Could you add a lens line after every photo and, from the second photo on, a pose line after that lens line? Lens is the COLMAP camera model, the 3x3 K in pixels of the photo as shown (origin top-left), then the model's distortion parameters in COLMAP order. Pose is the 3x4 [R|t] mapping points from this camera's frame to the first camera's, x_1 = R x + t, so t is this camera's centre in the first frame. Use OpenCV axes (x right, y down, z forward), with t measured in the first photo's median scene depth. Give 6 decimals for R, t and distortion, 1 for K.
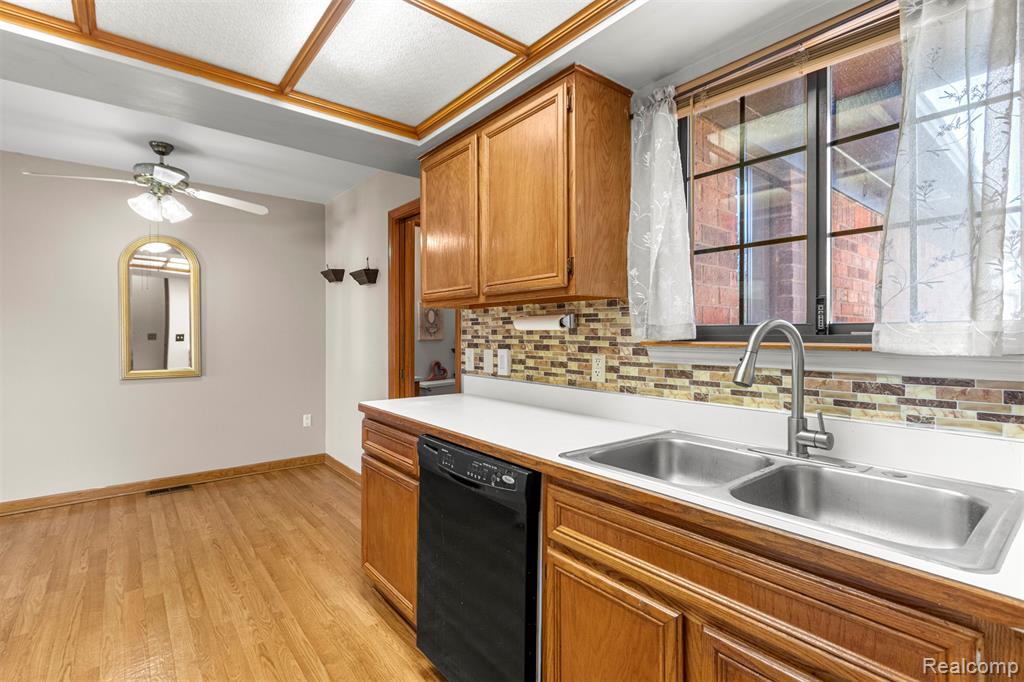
lens RADIAL K [[472.8, 0, 505.4], [0, 472.8, 334.4], [0, 0, 1]] dist [0.002071, -0.002399]
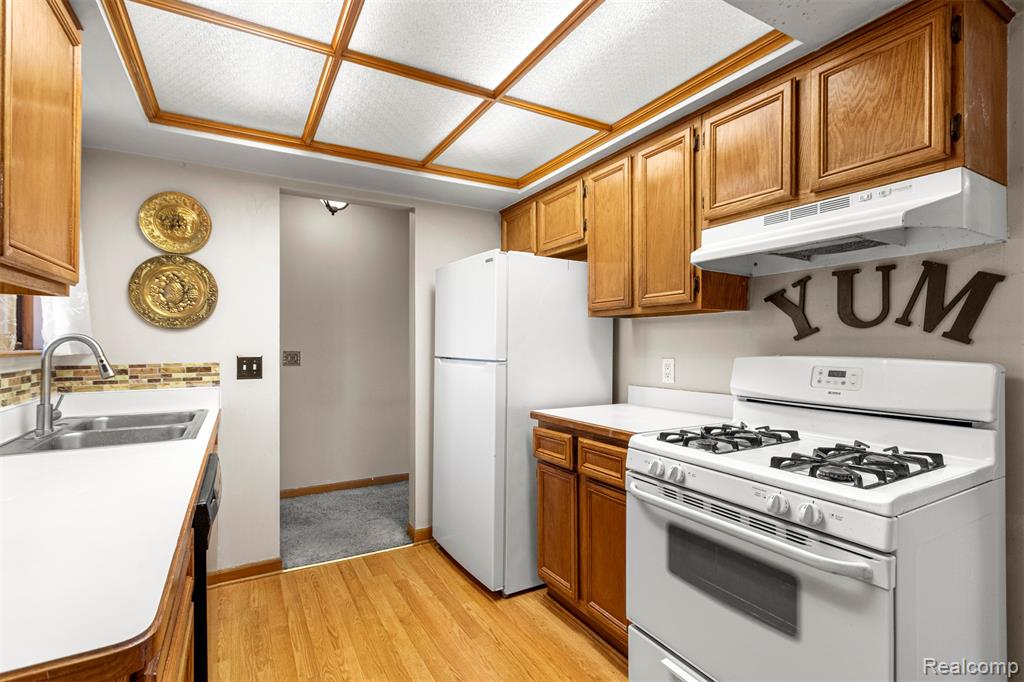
lens RADIAL K [[472.8, 0, 504.2], [0, 472.8, 341.4], [0, 0, 1]] dist [0.002071, -0.002399]
pose [[-0.985928, -0.001200, 0.167169, -0.491244], [-0.001754, 0.999993, -0.003170, -0.003092], [-0.167164, -0.003418, -0.985923, 1.115759]]
